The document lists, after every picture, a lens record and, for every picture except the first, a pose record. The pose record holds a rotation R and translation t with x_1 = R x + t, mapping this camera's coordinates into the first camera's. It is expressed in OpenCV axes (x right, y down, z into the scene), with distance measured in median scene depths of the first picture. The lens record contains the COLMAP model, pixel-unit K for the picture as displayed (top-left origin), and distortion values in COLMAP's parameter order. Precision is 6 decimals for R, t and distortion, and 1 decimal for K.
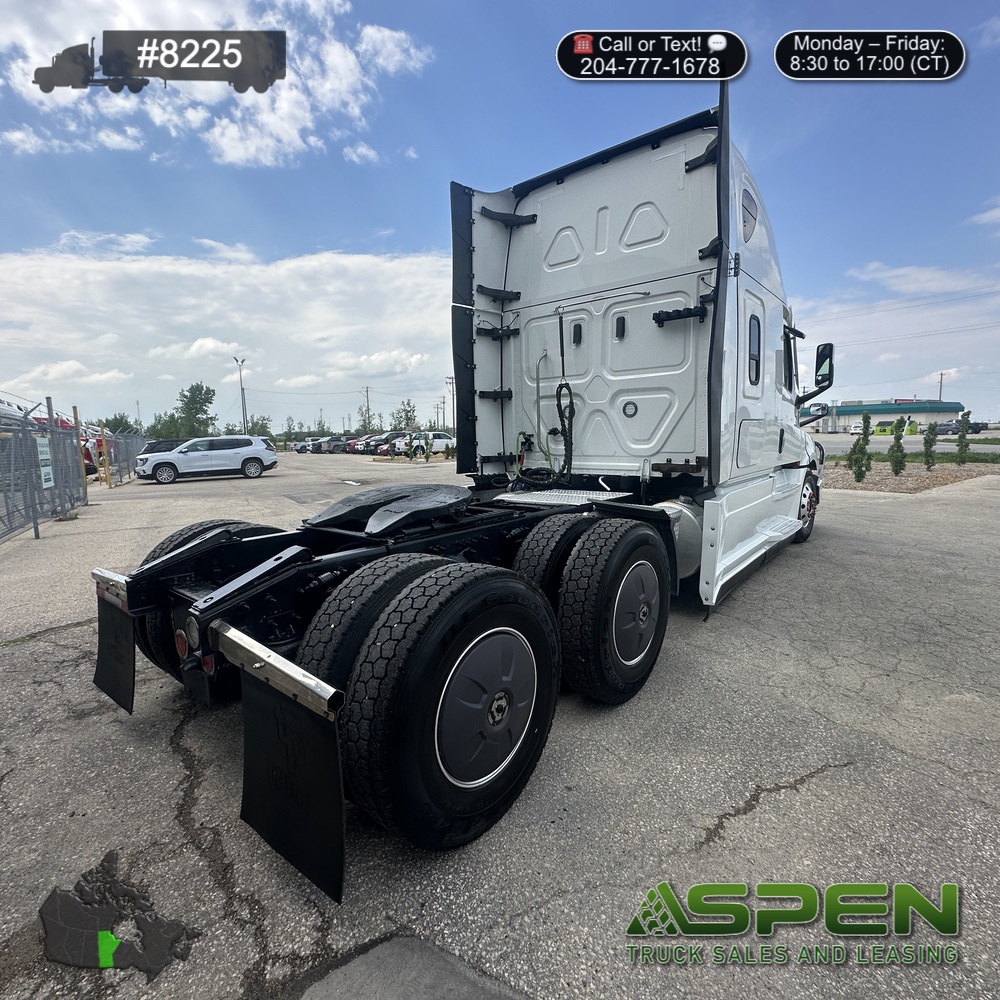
lens RADIAL K [[530.3, 0, 500.0], [0, 530.3, 500.0], [0, 0, 1]] dist [-0.000127, -0.001165]
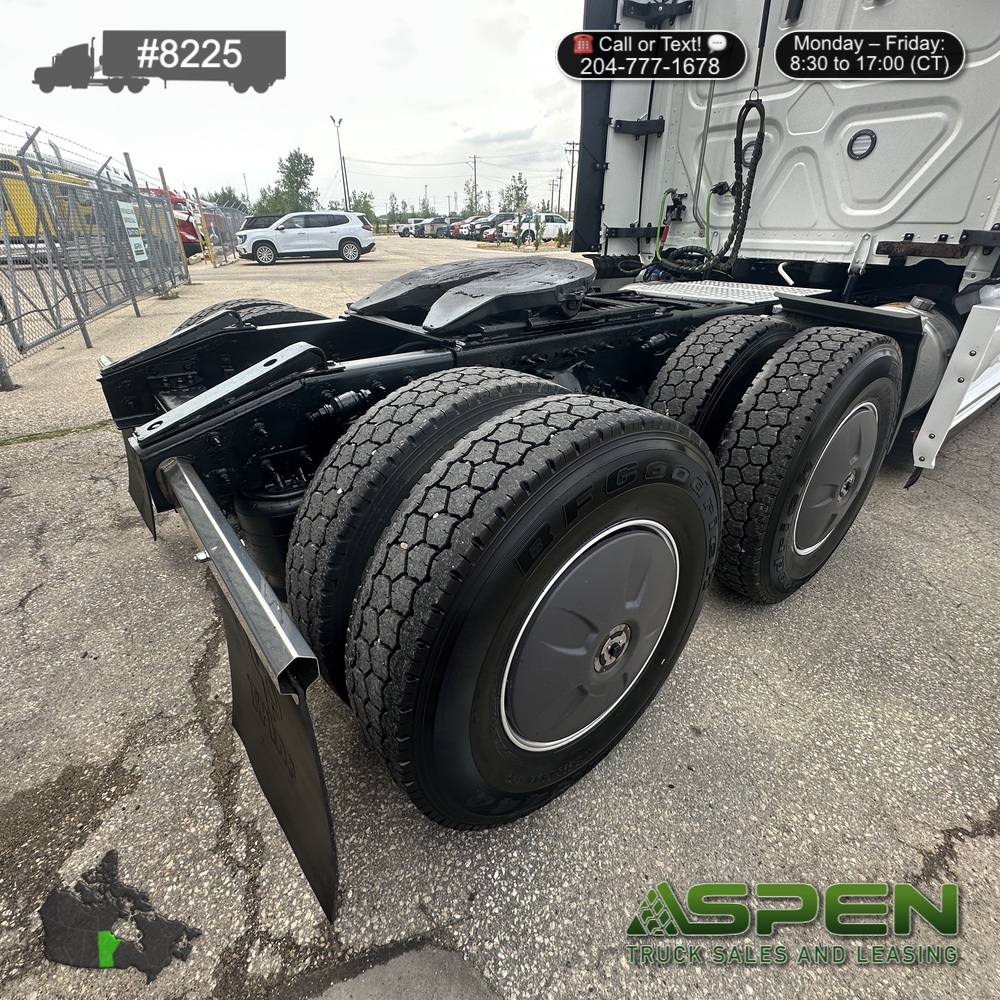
lens RADIAL K [[530.3, 0, 500.0], [0, 530.3, 500.0], [0, 0, 1]] dist [-0.000127, -0.001165]
pose [[0.979724, 0.111117, -0.166717, -0.020686], [-0.044666, 0.932307, 0.358900, 0.013633], [0.195311, -0.344177, 0.918366, 0.218821]]
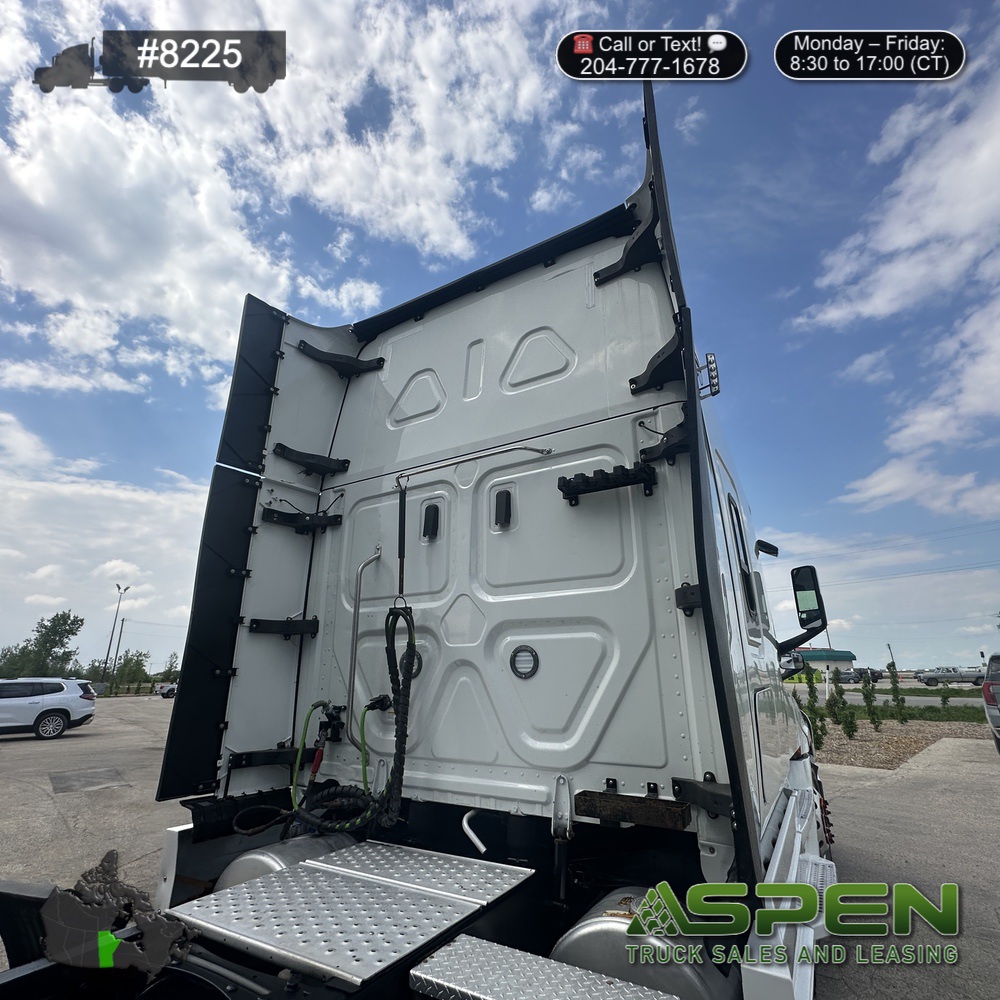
lens RADIAL K [[530.3, 0, 500.0], [0, 530.3, 500.0], [0, 0, 1]] dist [-0.000127, -0.001165]
pose [[0.988369, 0.059971, 0.139753, 0.153973], [0.006032, 0.902781, -0.430058, -0.100760], [-0.151957, 0.425899, 0.891919, 0.530584]]
